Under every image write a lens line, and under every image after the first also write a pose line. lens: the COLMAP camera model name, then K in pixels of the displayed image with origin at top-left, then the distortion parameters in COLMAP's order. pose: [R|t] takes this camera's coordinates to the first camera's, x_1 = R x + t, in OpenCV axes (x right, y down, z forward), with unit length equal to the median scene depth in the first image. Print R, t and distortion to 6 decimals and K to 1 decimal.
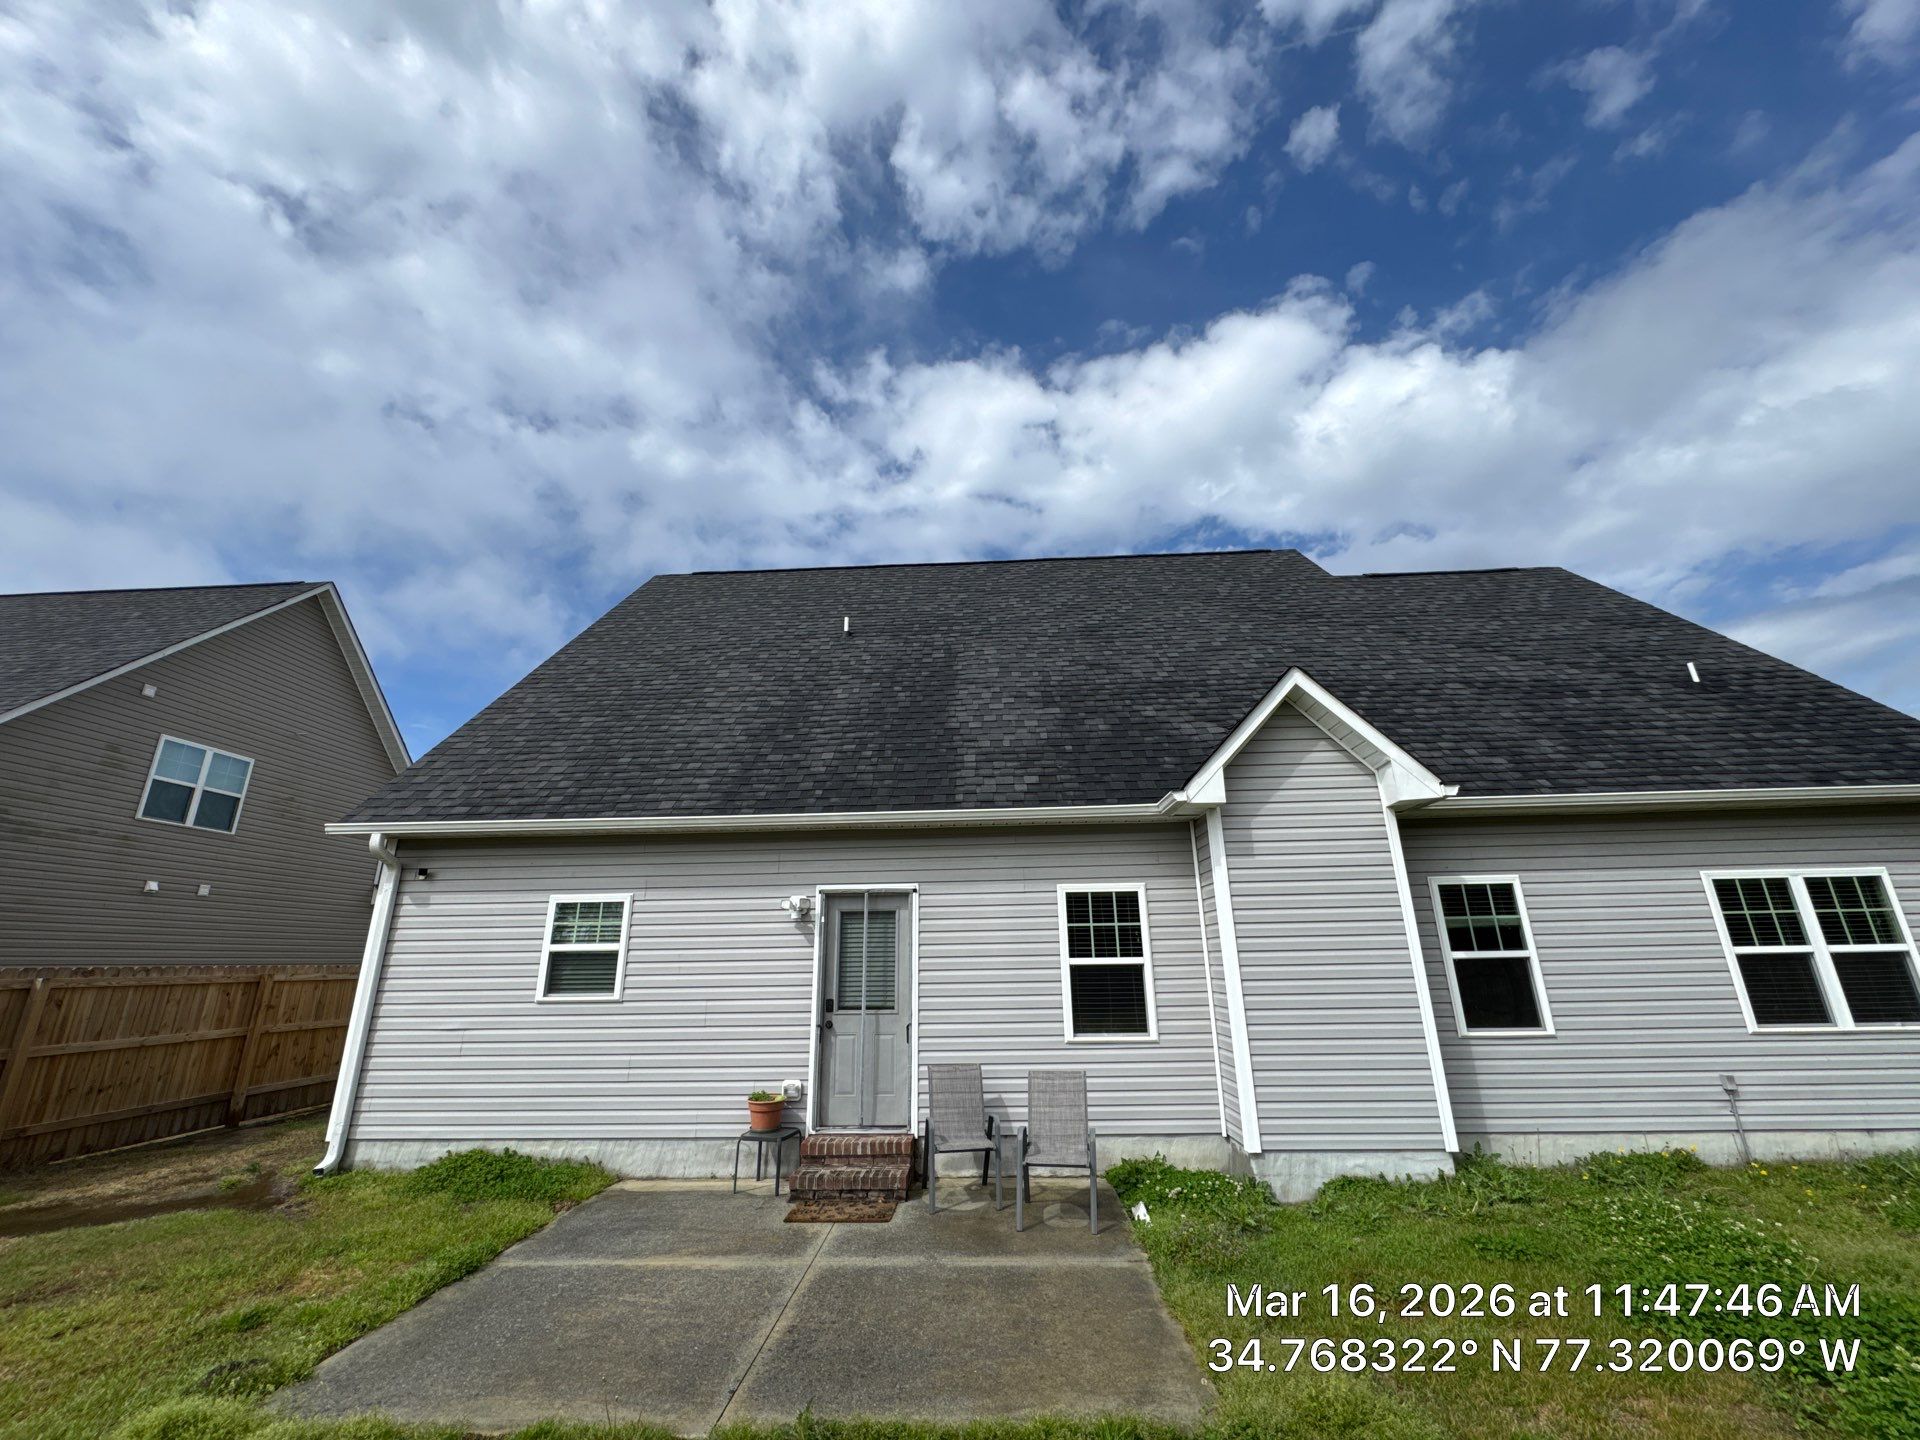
lens RADIAL K [[749.3, 0, 958.8], [0, 749.3, 724.5], [0, 0, 1]] dist [-0.000720, -0.000177]
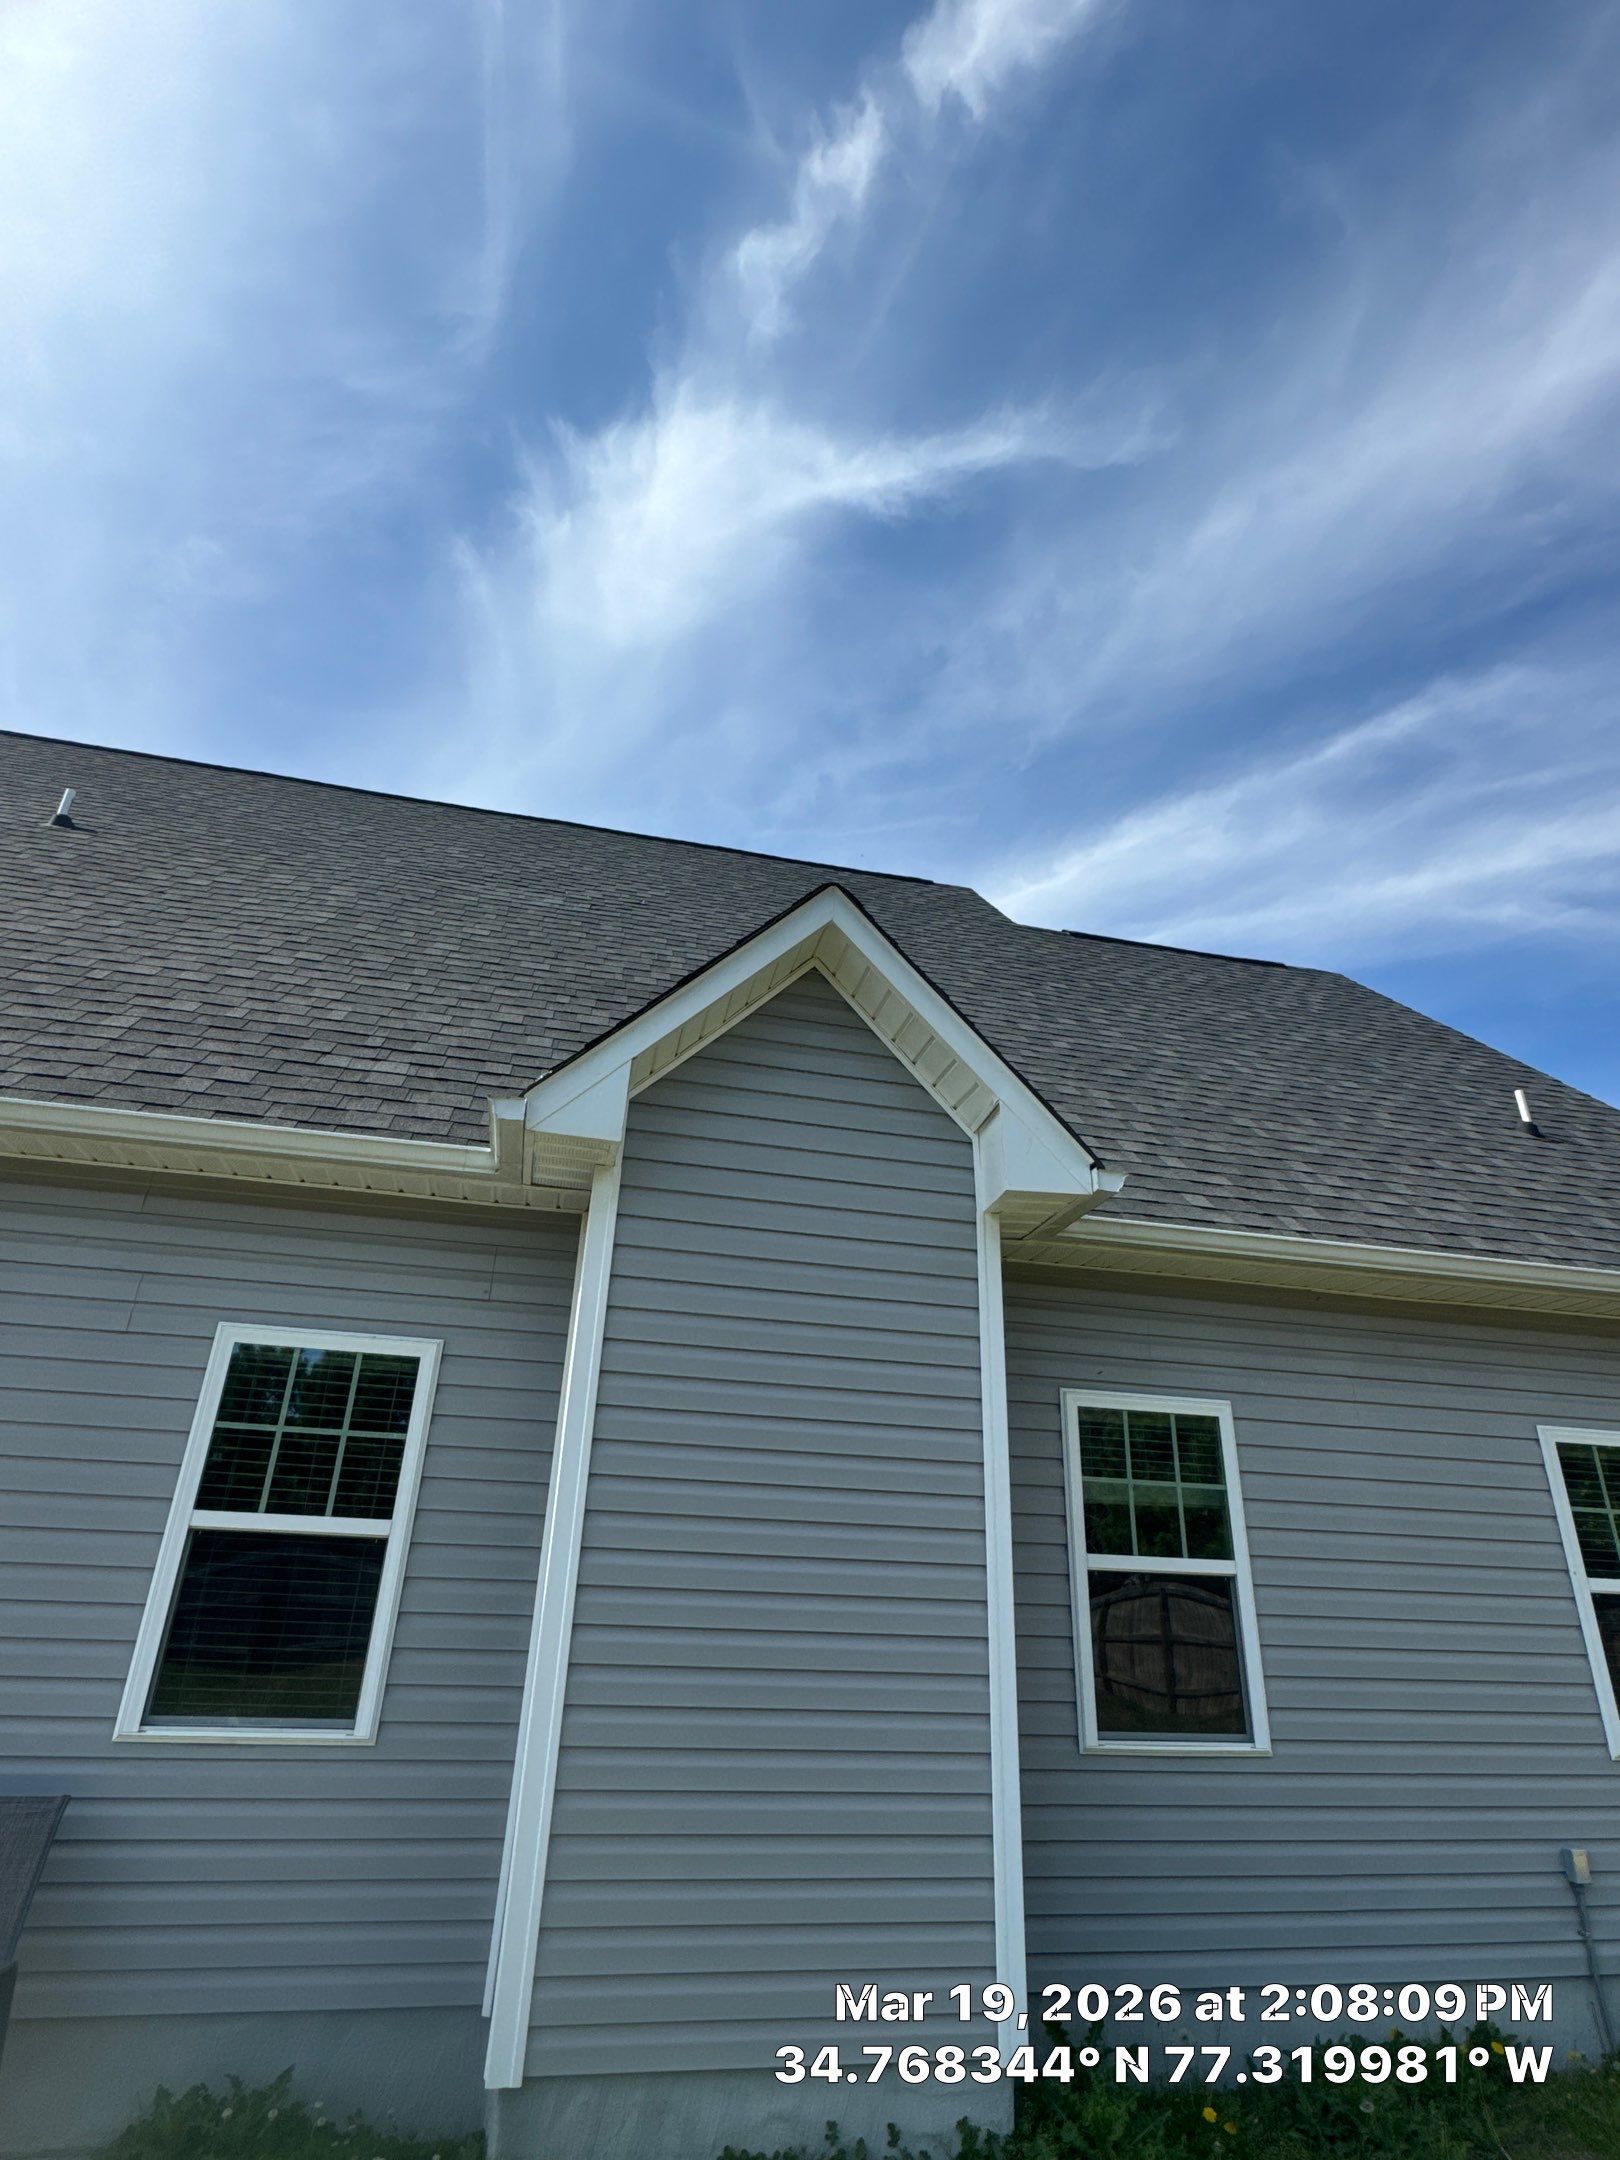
lens RADIAL K [[1125.3, 0, 798.8], [0, 1125.3, 1090.1], [0, 0, 1]] dist [-0.001086, -0.000560]
pose [[0.963014, 0.155109, 0.220329, 0.285908], [-0.127930, 0.982857, -0.132766, 0.134888], [-0.237146, 0.099669, 0.966348, 0.341258]]
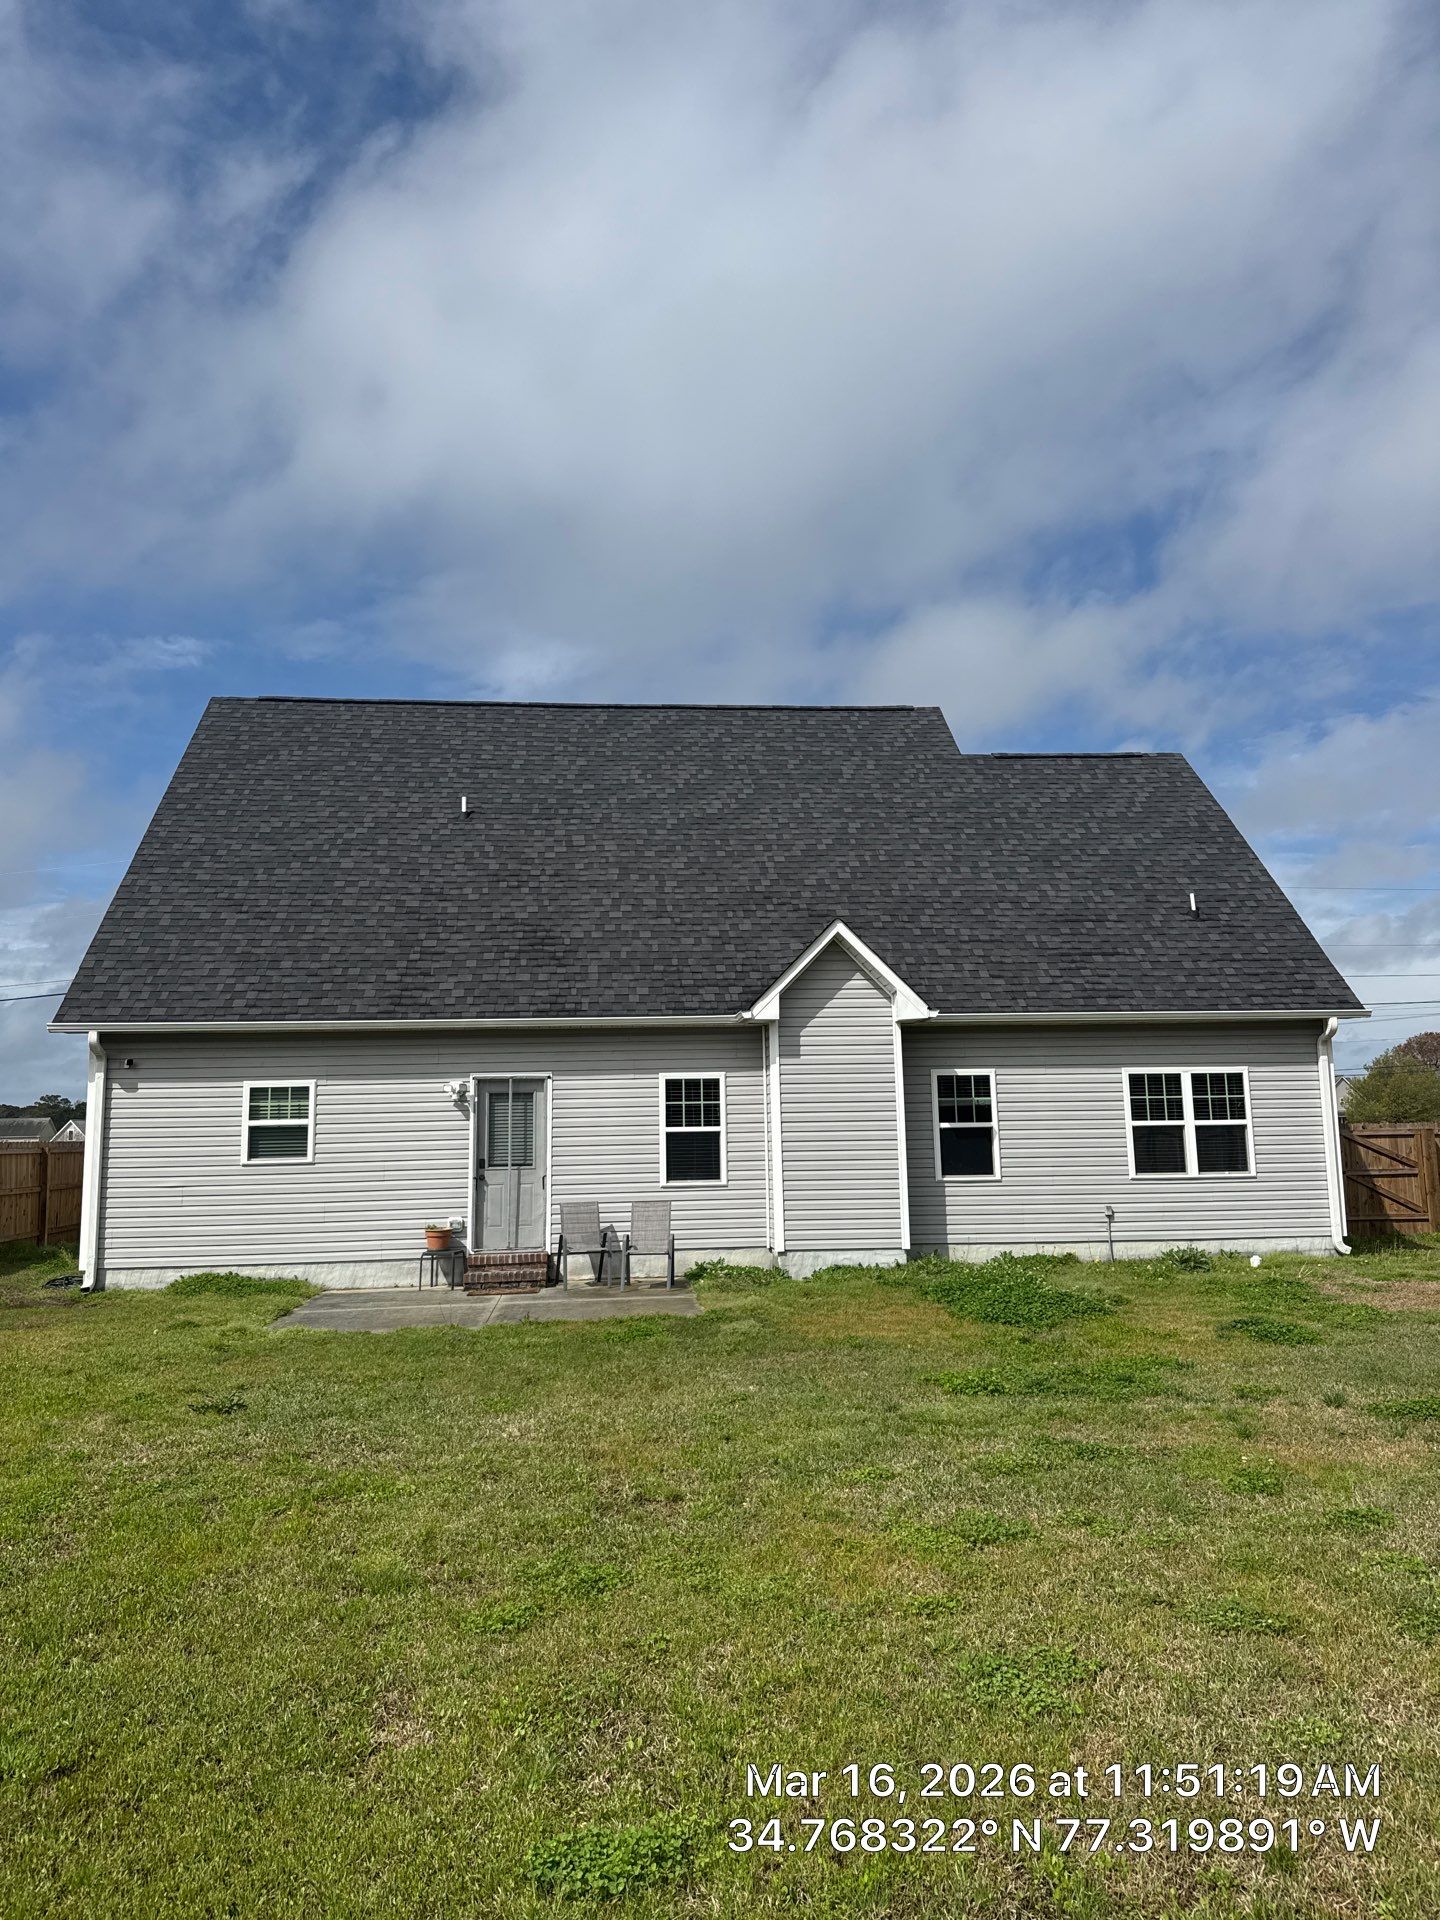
lens RADIAL K [[1329.2, 0, 720.0], [0, 1329.2, 960.0], [0, 0, 1]] dist [0.137844, -0.002130]
pose [[0.990531, 0.015360, 0.136426, -0.086400], [-0.038005, 0.985565, 0.164976, -0.380327], [-0.131923, -0.168599, 0.976817, -1.290616]]
